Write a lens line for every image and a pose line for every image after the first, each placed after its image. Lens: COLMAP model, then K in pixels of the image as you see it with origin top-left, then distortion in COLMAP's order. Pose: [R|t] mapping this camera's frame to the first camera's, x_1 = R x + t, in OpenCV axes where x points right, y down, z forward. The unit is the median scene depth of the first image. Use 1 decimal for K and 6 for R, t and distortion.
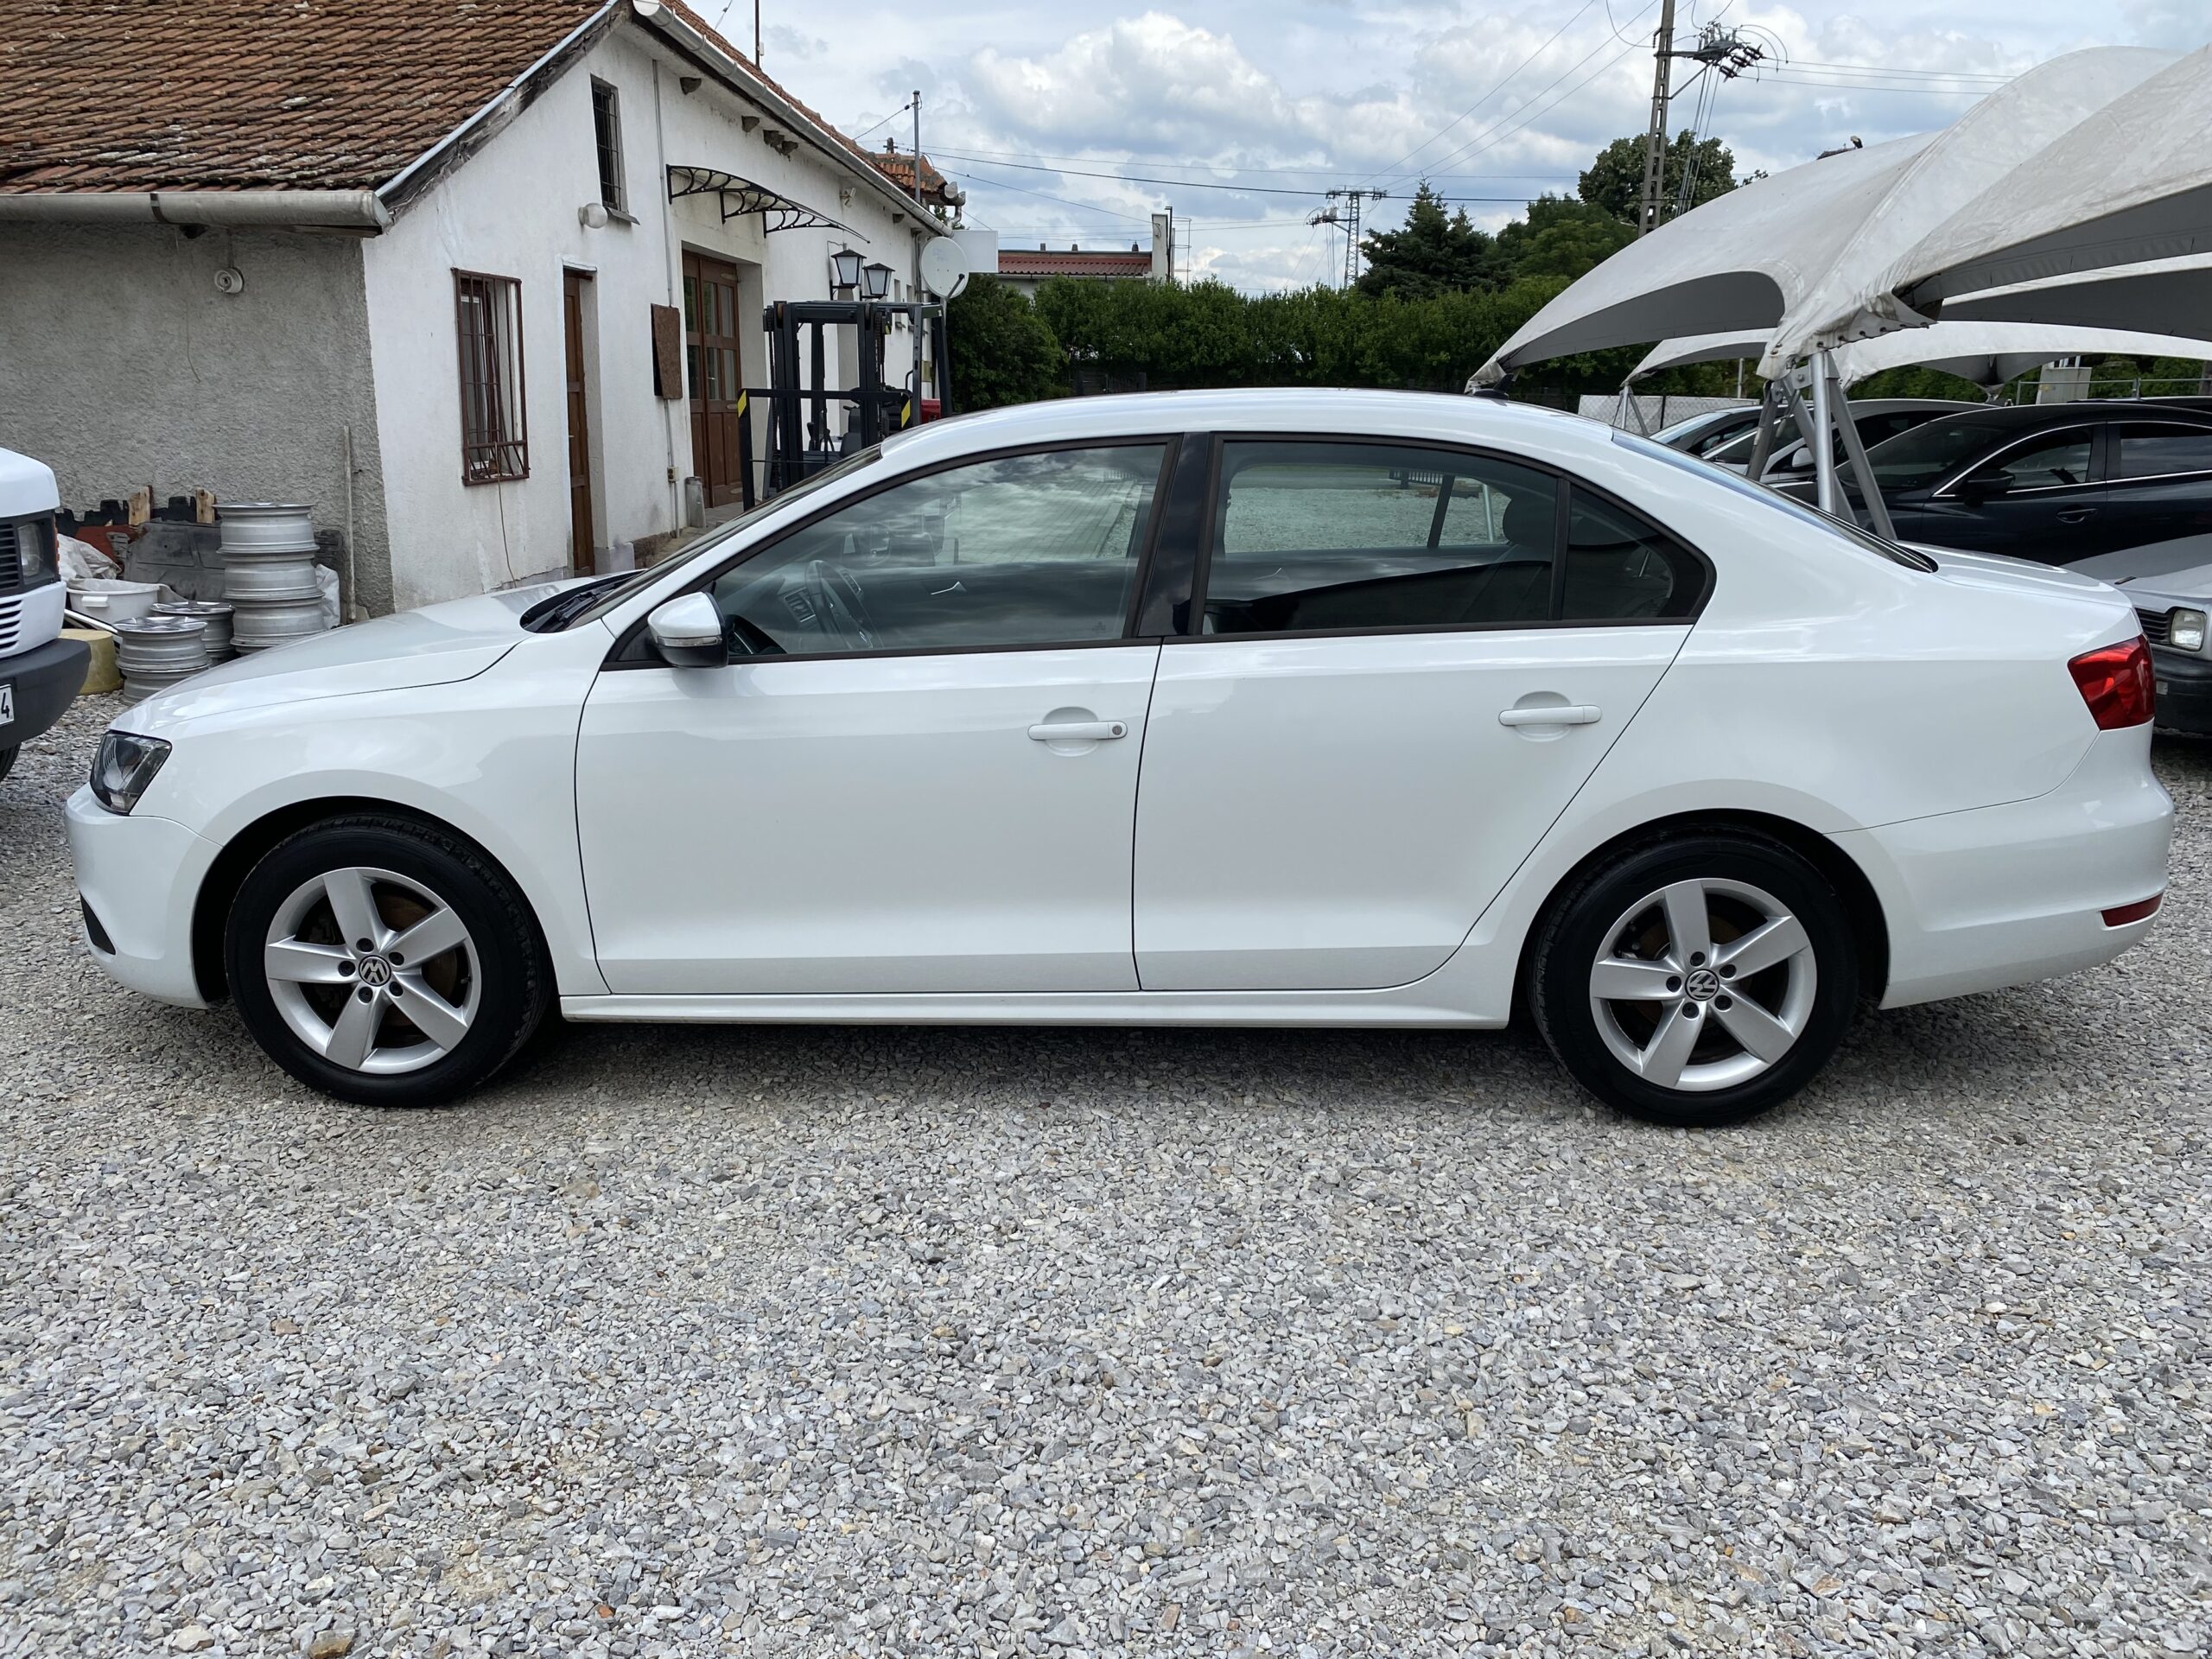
lens RADIAL K [[1680.8, 0, 1099.2], [0, 1680.8, 846.4], [0, 0, 1]] dist [0.015763, -0.019747]
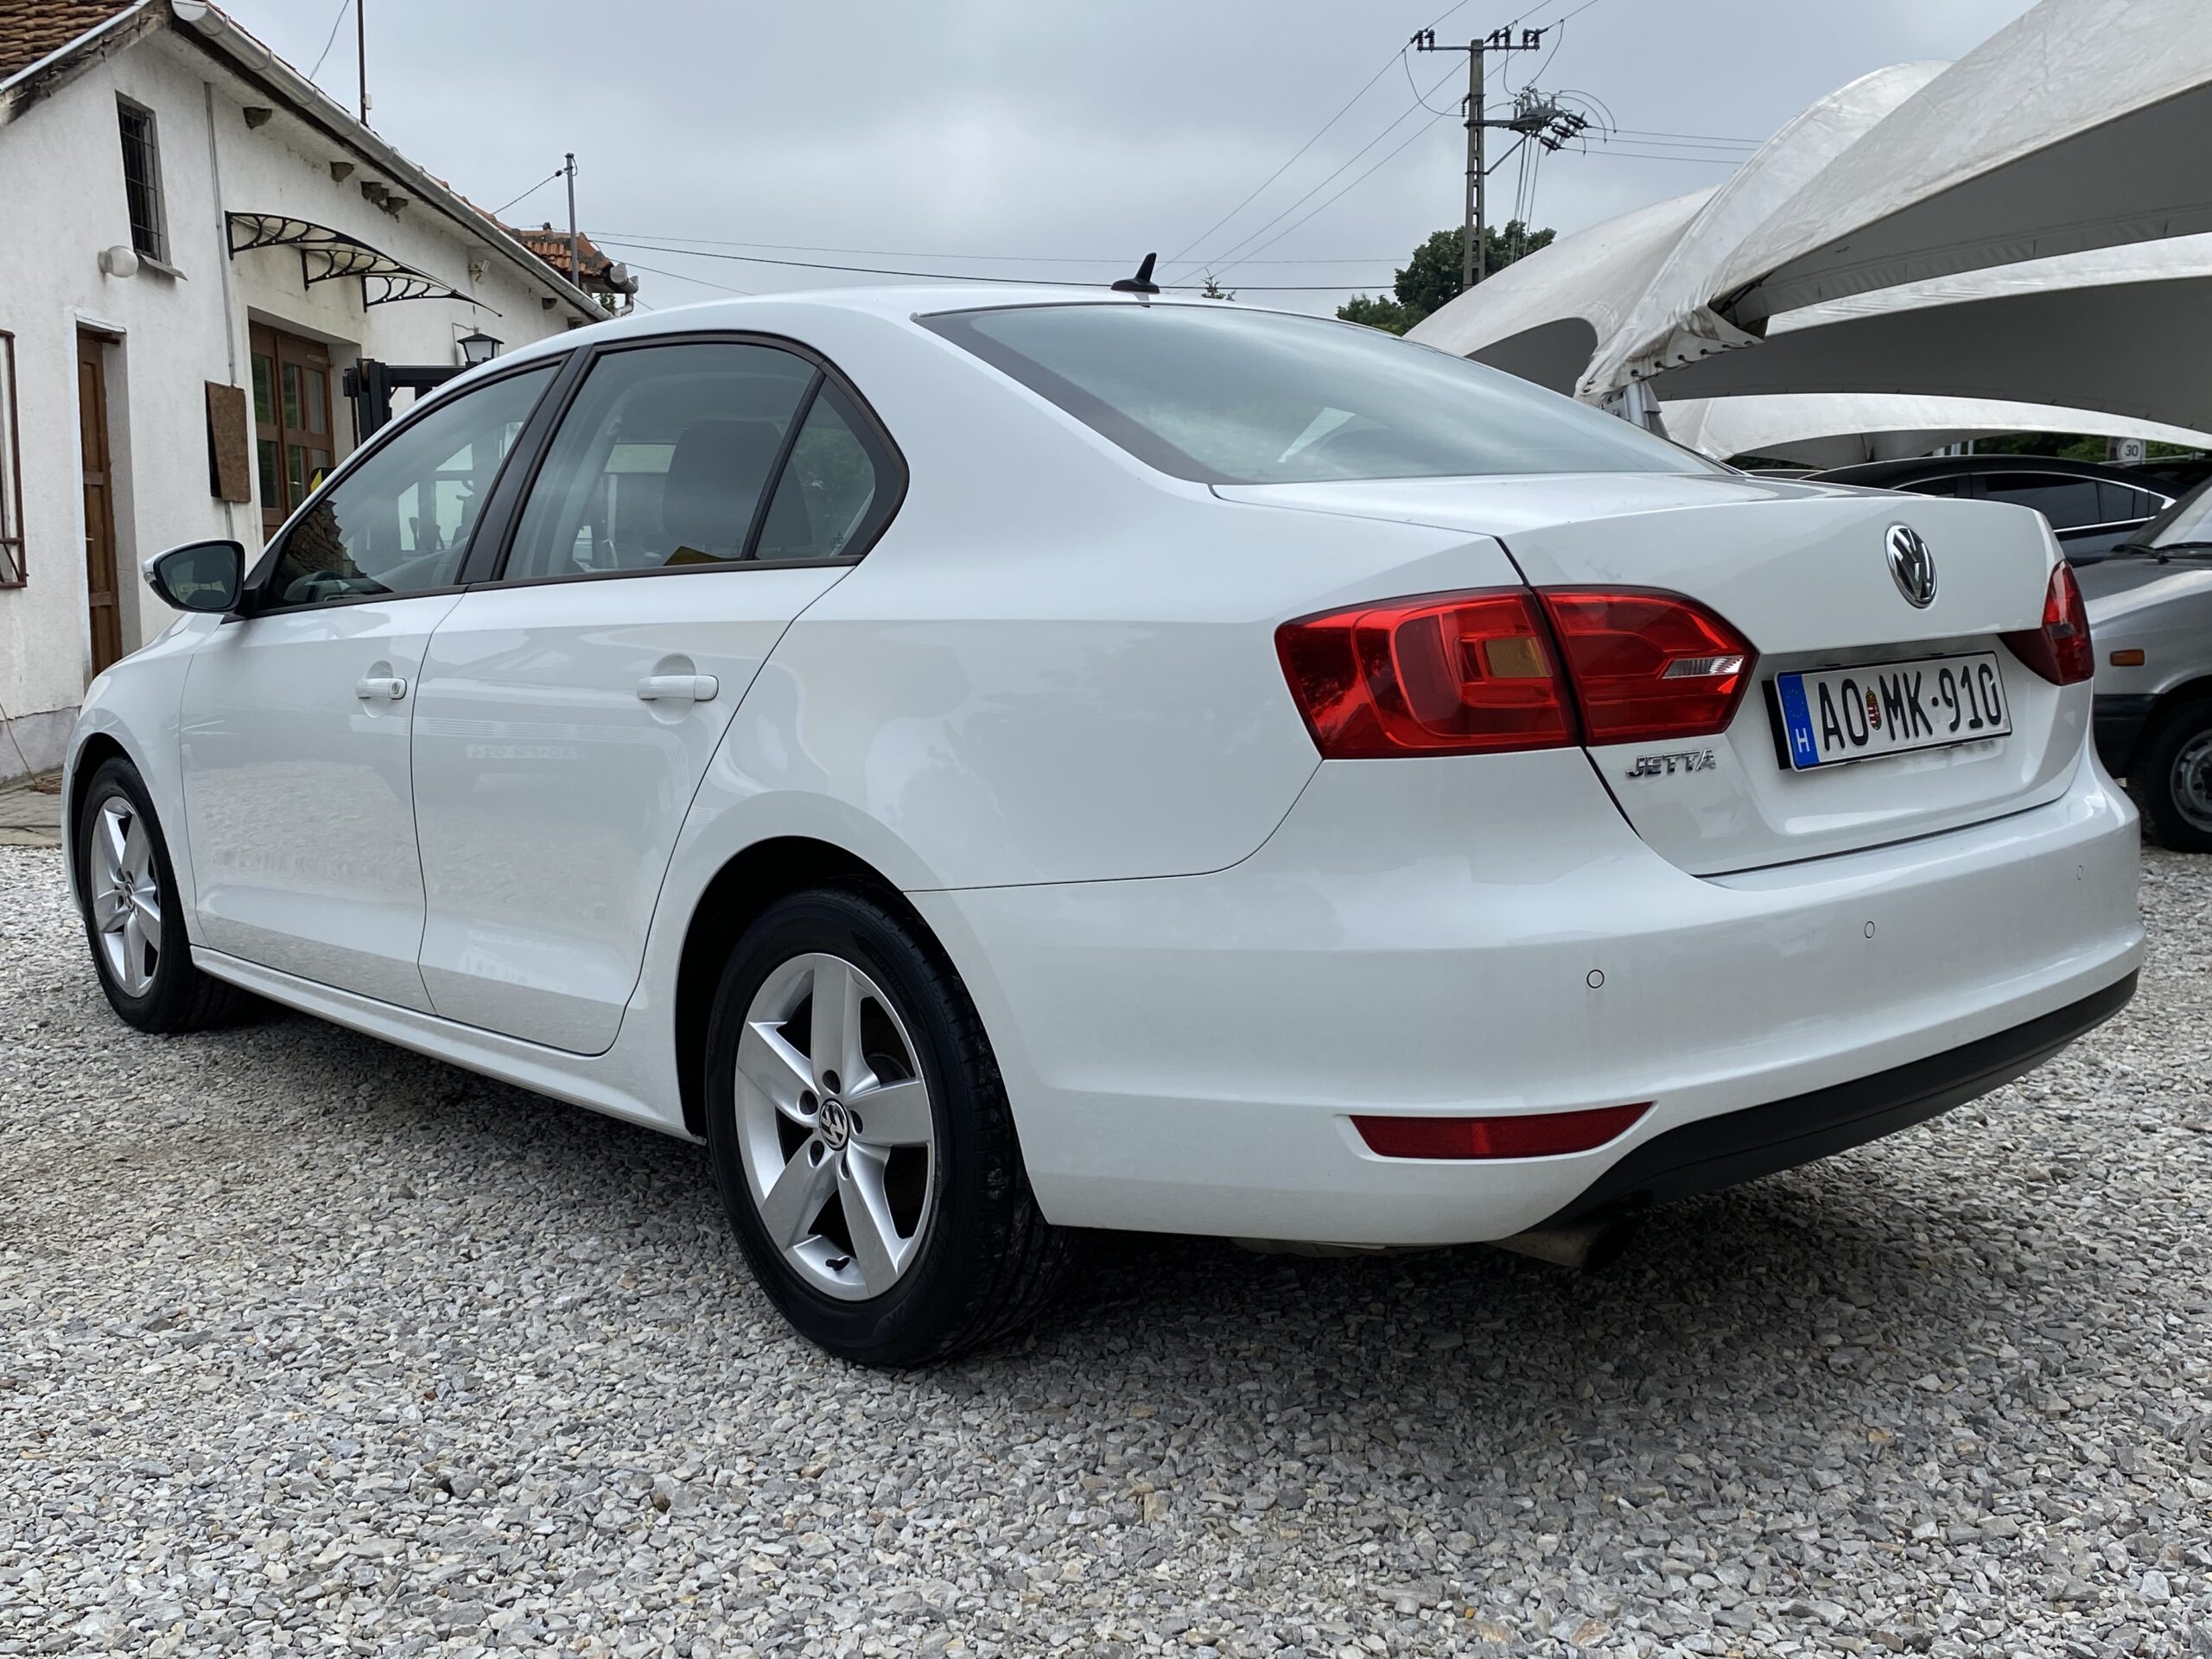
lens RADIAL K [[2140.7, 0, 1102.9], [0, 2140.7, 837.2], [0, 0, 1]] dist [0.001716, 0.000000]
pose [[0.991876, -0.042855, 0.119770, 0.090260], [0.057260, 0.991176, -0.119546, 0.145489], [-0.113590, 0.125433, 0.985578, 0.027291]]
